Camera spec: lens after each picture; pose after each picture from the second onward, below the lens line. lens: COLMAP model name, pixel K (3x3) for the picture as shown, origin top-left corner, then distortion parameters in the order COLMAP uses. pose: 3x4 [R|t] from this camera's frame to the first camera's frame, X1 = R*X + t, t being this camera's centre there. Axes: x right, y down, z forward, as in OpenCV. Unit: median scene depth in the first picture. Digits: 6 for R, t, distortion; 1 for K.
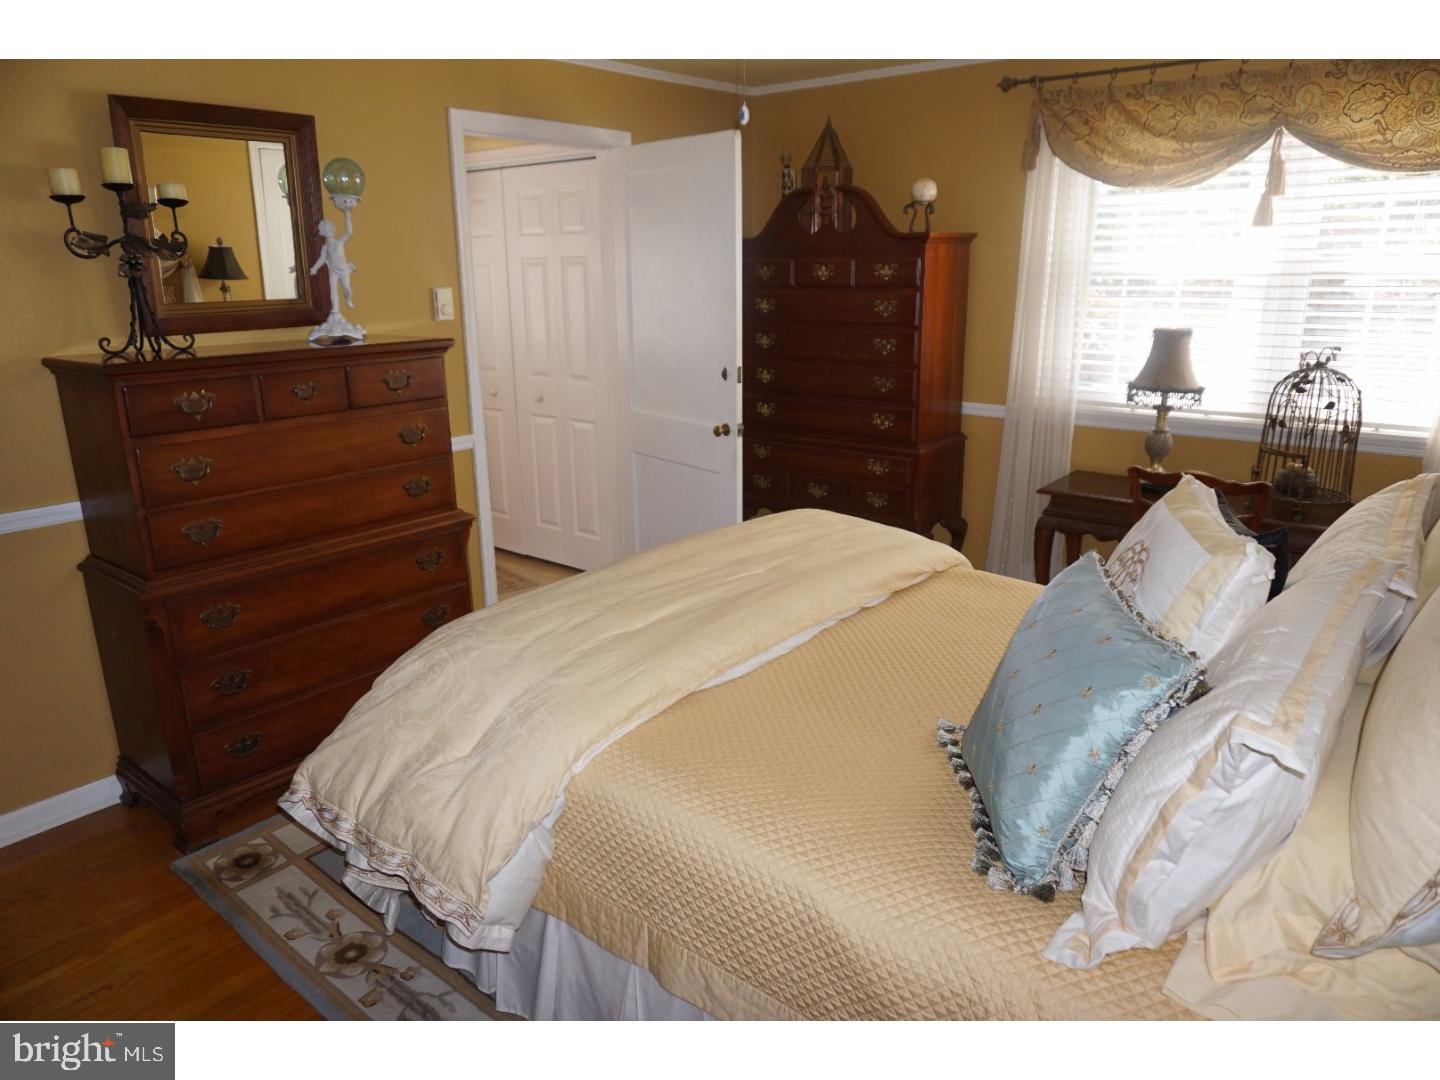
lens RADIAL K [[965.8, 0, 718.5], [0, 965.8, 536.5], [0, 0, 1]] dist [-0.025869, 0.008198]
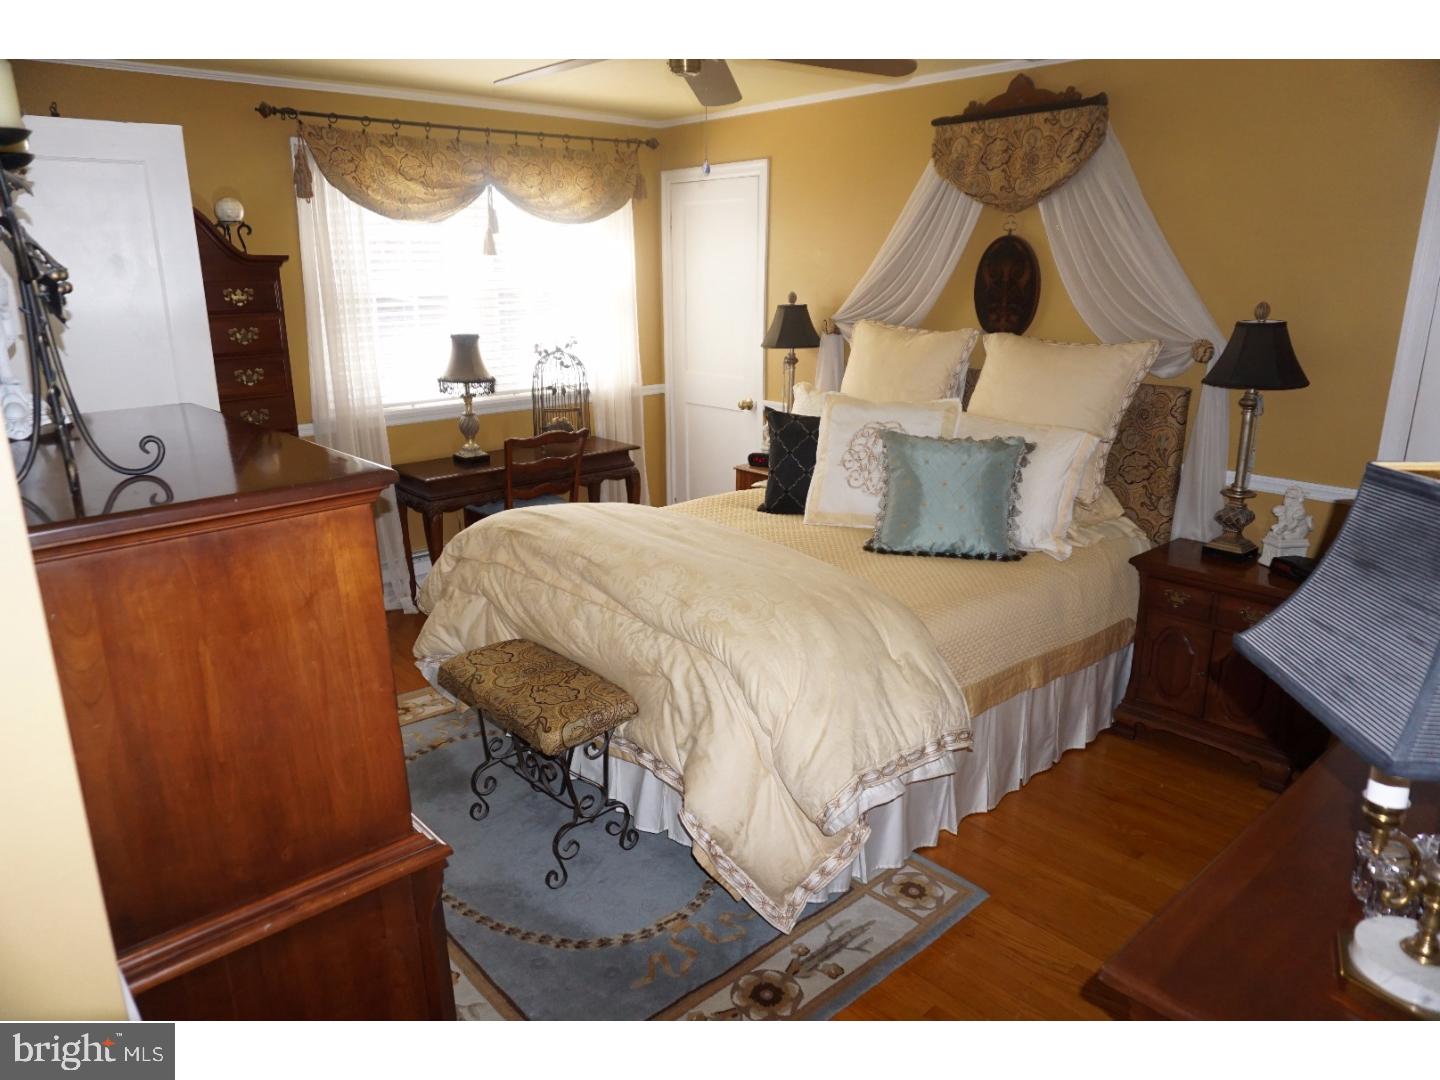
lens RADIAL K [[965.8, 0, 720.7], [0, 965.8, 541.6], [0, 0, 1]] dist [-0.025869, 0.008198]
pose [[0.137530, -0.258797, 0.956091, -0.767609], [0.280349, 0.935963, 0.213022, -0.133372], [-0.949995, 0.238742, 0.201276, 0.476920]]
